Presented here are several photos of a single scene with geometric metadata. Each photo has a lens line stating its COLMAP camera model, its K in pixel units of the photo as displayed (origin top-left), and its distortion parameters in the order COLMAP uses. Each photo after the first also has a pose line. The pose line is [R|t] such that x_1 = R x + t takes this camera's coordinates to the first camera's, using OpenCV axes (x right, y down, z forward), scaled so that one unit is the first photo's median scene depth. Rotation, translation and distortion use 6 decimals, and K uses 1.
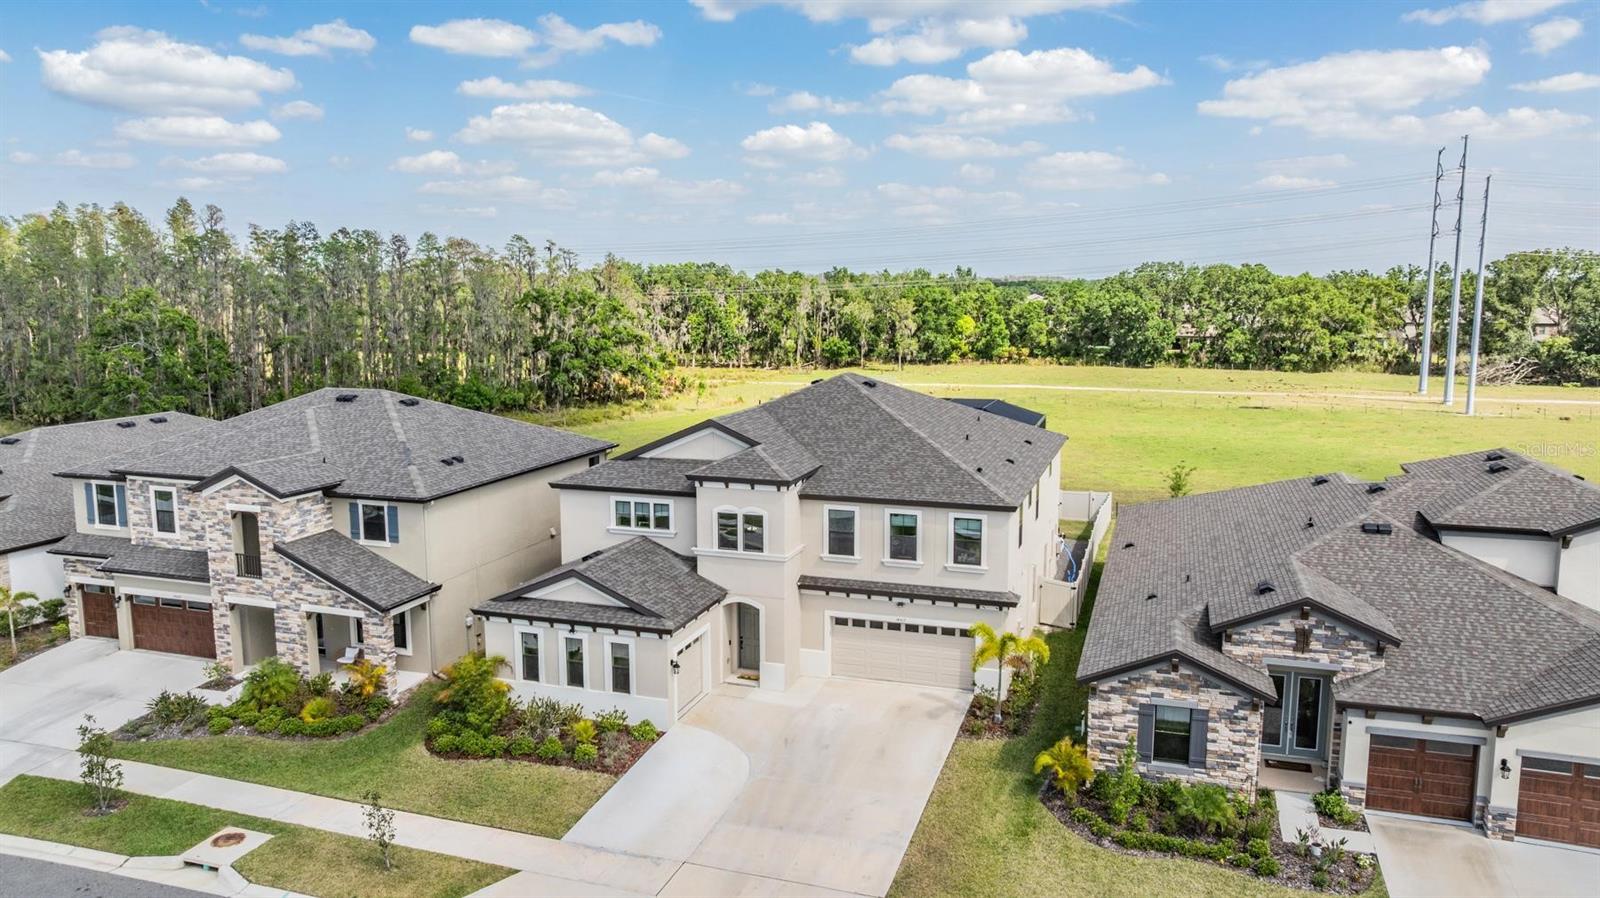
lens RADIAL K [[1122.2, 0, 810.9], [0, 1122.2, 430.6], [0, 0, 1]] dist [-0.066594, 0.074090]
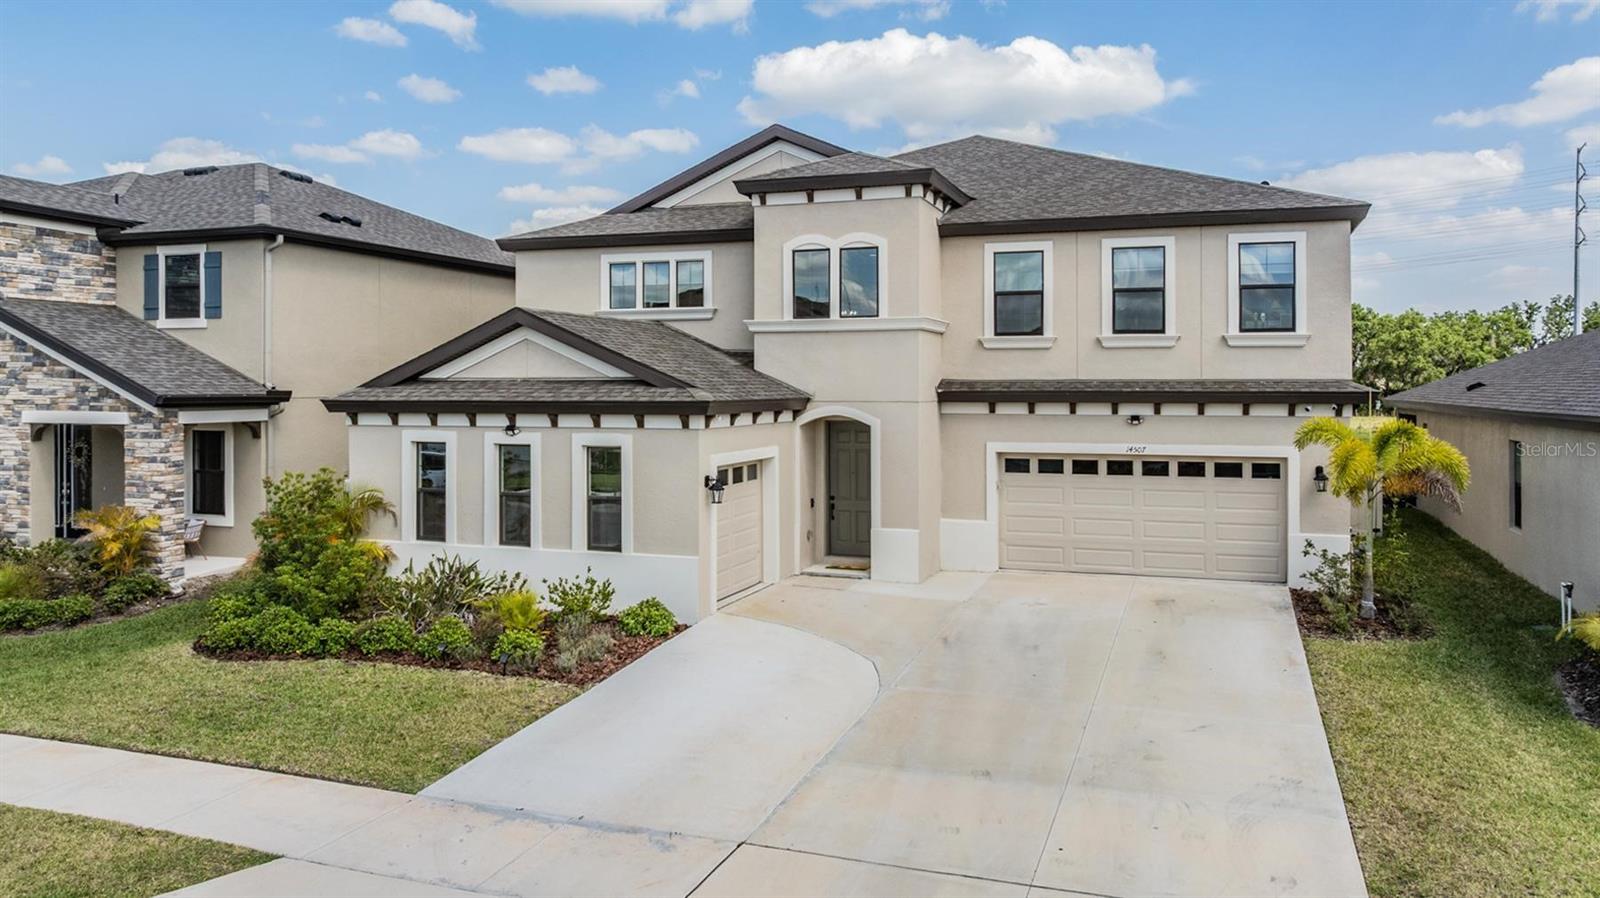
lens RADIAL K [[1092.8, 0, 799.6], [0, 1092.8, 424.1], [0, 0, 1]] dist [-0.058749, 0.057123]
pose [[0.999541, -0.002408, -0.030189, -0.065587], [-0.001647, 0.991037, -0.133575, 0.233605], [0.030240, 0.133564, 0.990579, 0.495274]]
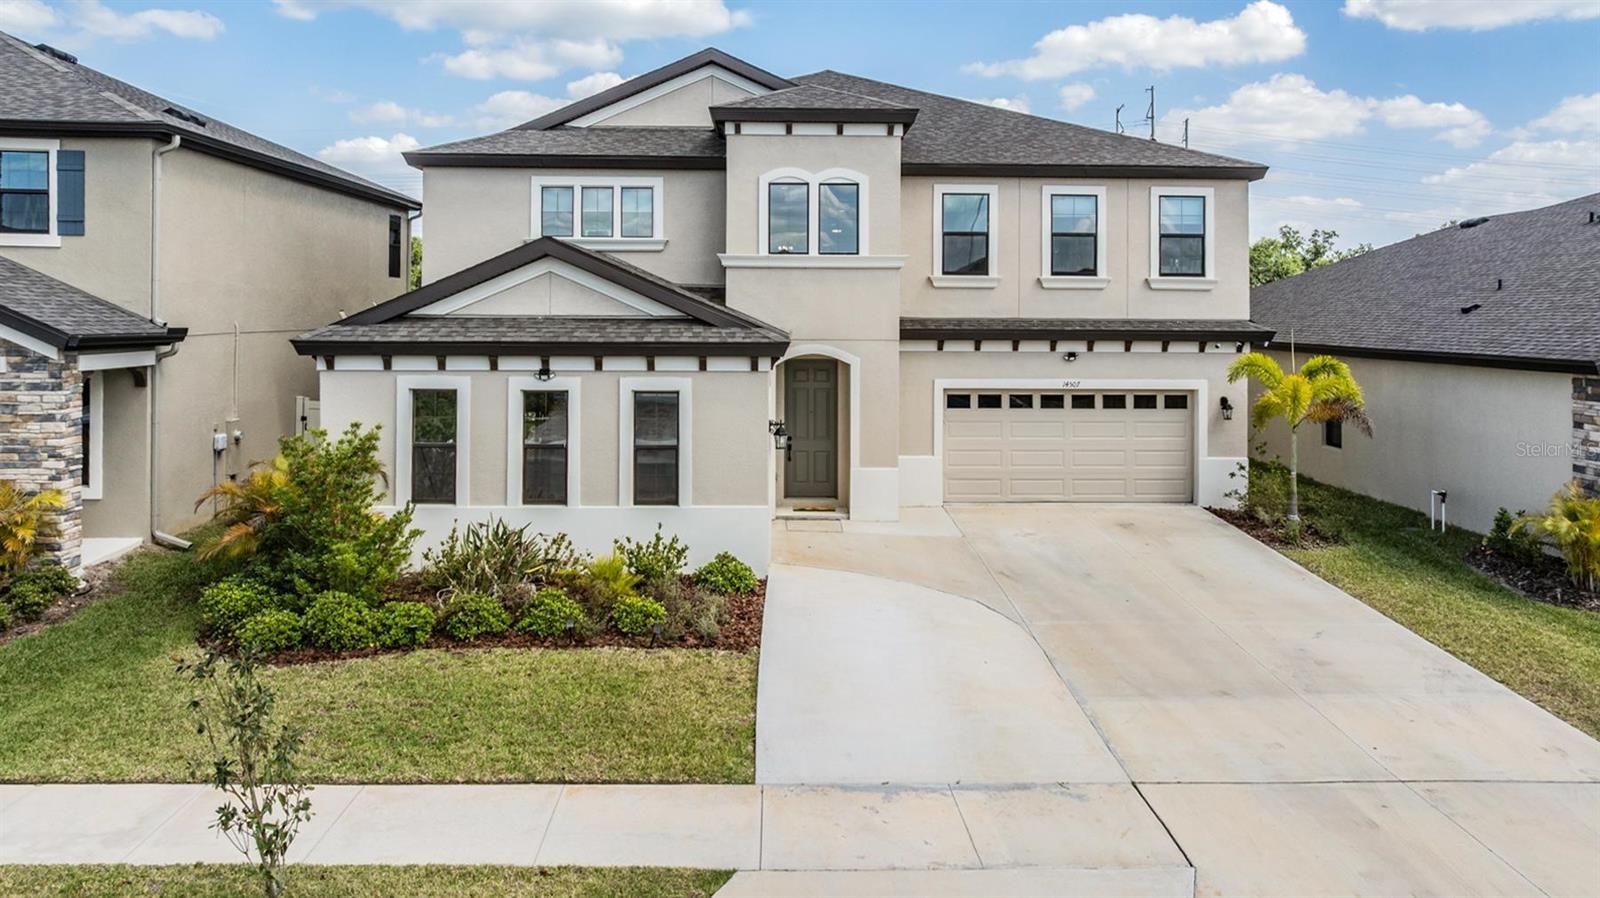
lens RADIAL K [[1145.3, 0, 728.4], [0, 1145.3, 354.1], [0, 0, 1]] dist [-0.065870, 0.081899]
pose [[0.950001, -0.009002, 0.312116, -0.275731], [0.049819, 0.991149, -0.123048, 0.223170], [-0.308246, 0.132445, 0.942042, 0.521985]]
